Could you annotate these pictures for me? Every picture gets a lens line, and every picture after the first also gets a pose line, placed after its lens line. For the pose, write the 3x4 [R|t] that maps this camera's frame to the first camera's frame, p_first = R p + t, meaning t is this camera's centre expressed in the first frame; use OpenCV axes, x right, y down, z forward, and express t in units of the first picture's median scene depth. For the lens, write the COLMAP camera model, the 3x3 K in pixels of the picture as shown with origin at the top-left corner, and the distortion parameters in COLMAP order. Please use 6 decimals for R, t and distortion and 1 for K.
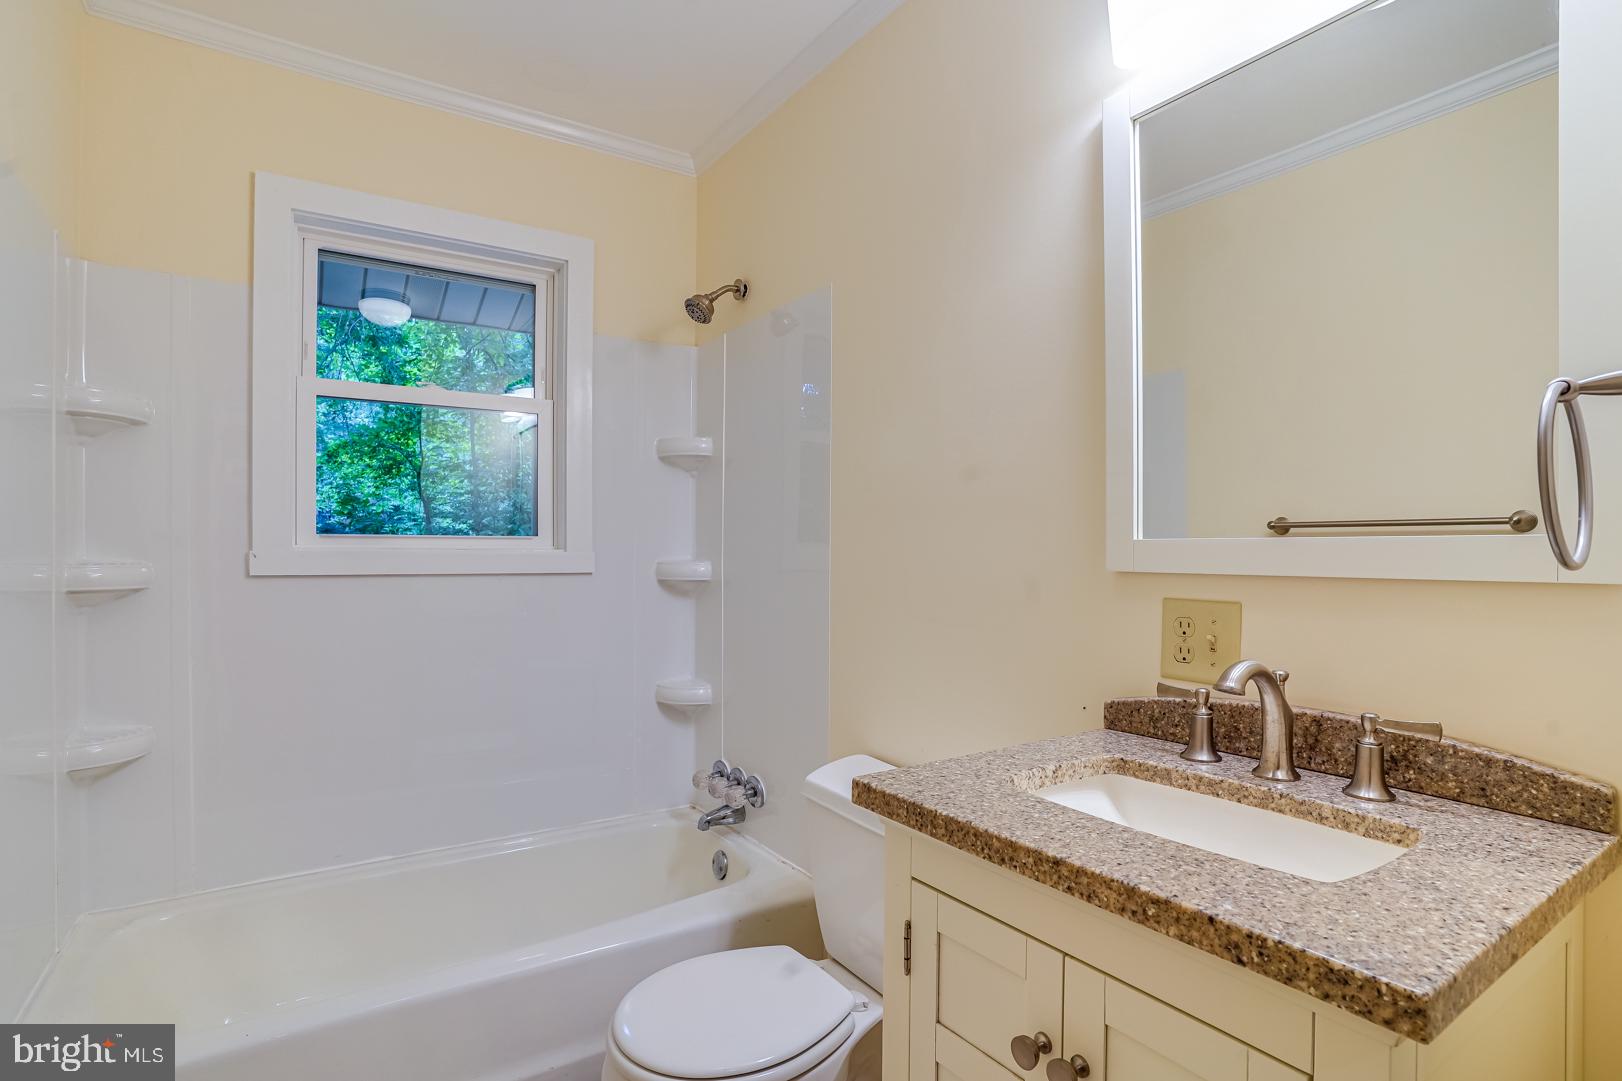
lens RADIAL K [[820.0, 0, 810.6], [0, 820.0, 546.2], [0, 0, 1]] dist [-0.060397, 0.004498]
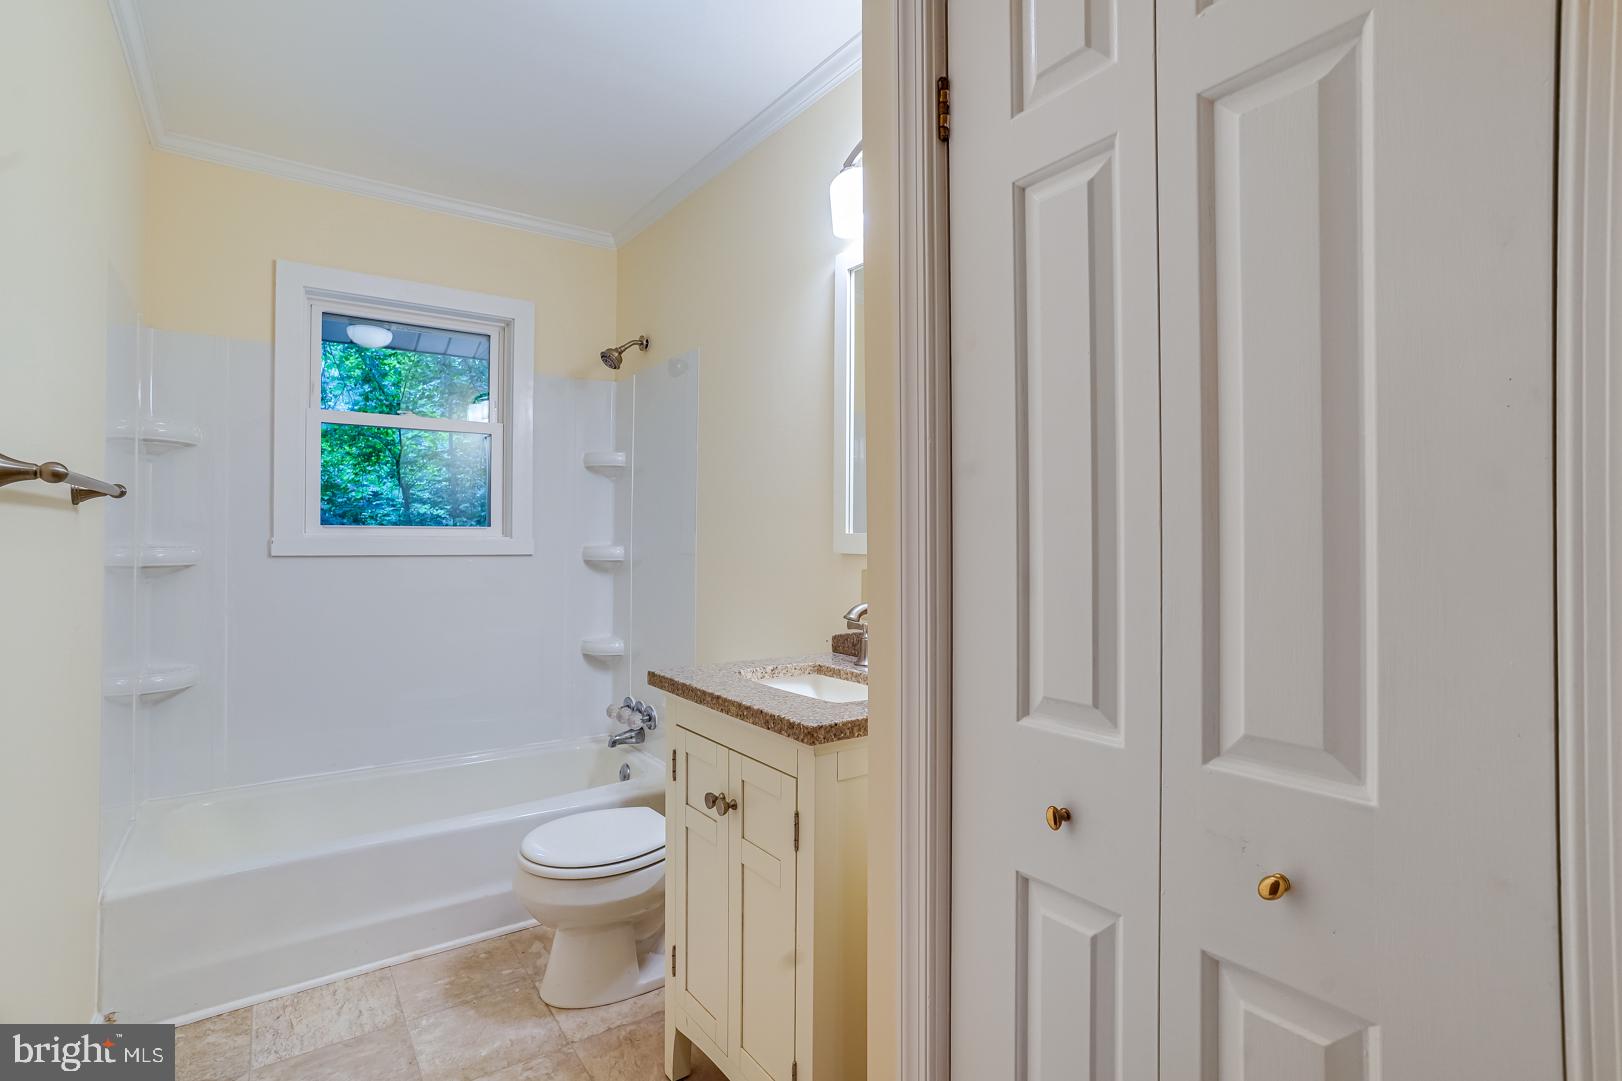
lens RADIAL K [[797.8, 0, 816.8], [0, 797.8, 524.3], [0, 0, 1]] dist [-0.056825, 0.017595]
pose [[0.999230, 0.003705, 0.039065, 0.150381], [-0.003334, 0.999949, -0.009544, -0.006470], [-0.039099, 0.009406, 0.999191, -0.314699]]
